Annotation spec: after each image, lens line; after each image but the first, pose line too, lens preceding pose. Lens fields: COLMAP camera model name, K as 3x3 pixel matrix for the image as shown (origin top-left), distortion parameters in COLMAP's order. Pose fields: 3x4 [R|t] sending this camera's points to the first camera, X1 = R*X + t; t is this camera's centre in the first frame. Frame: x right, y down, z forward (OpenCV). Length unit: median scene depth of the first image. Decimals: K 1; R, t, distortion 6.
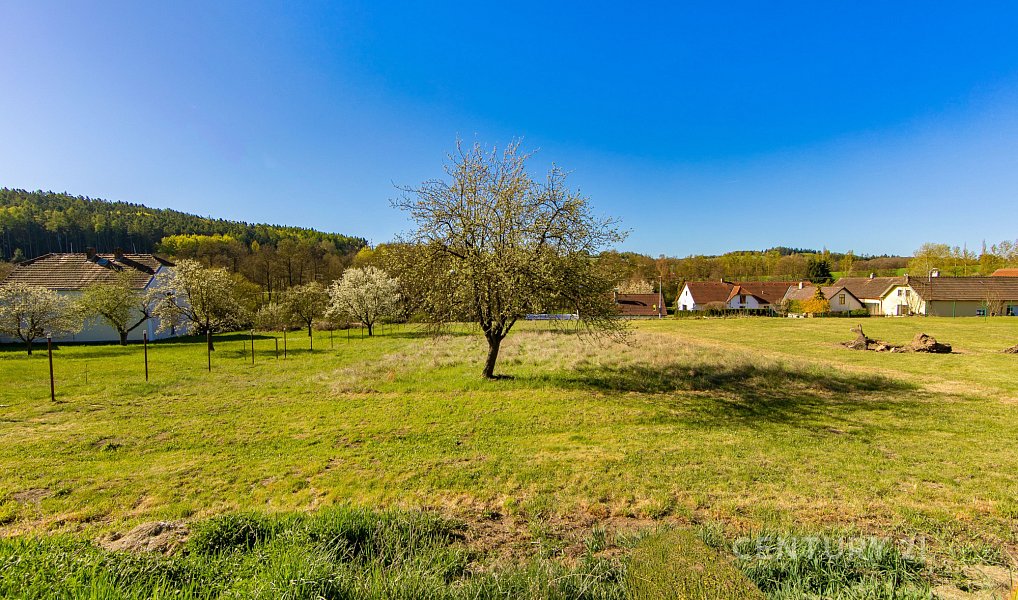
lens RADIAL K [[396.5, 0, 512.1], [0, 396.5, 302.8], [0, 0, 1]] dist [-0.000349, -0.000053]
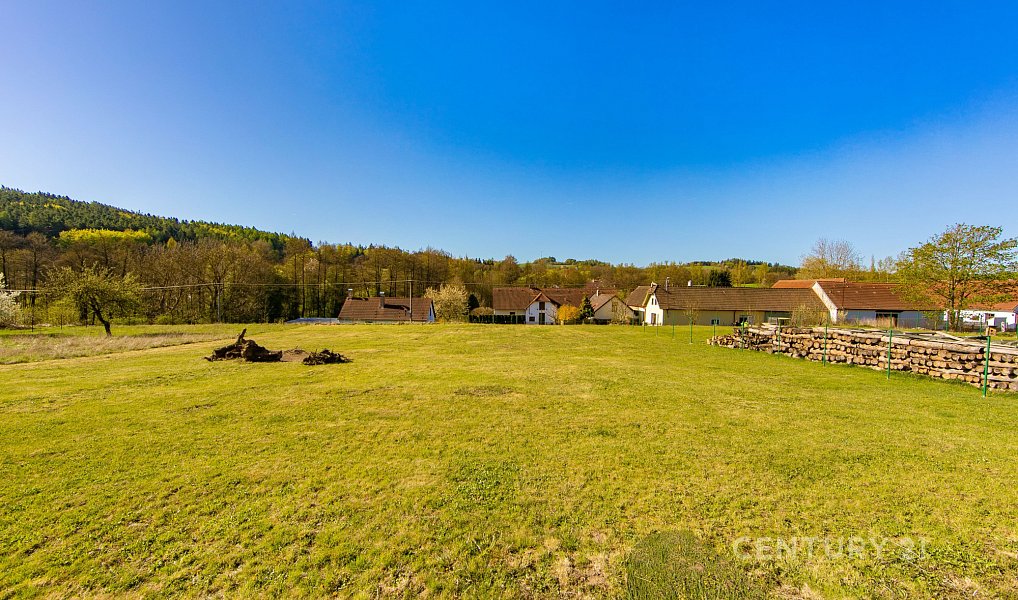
lens RADIAL K [[397.5, 0, 514.2], [0, 397.5, 295.0], [0, 0, 1]] dist [-0.002885, -0.000040]
pose [[0.997446, 0.017704, 0.069199, 0.108952], [-0.015369, 0.999299, -0.034138, -0.000206], [-0.069755, 0.032987, 0.997019, 0.003886]]
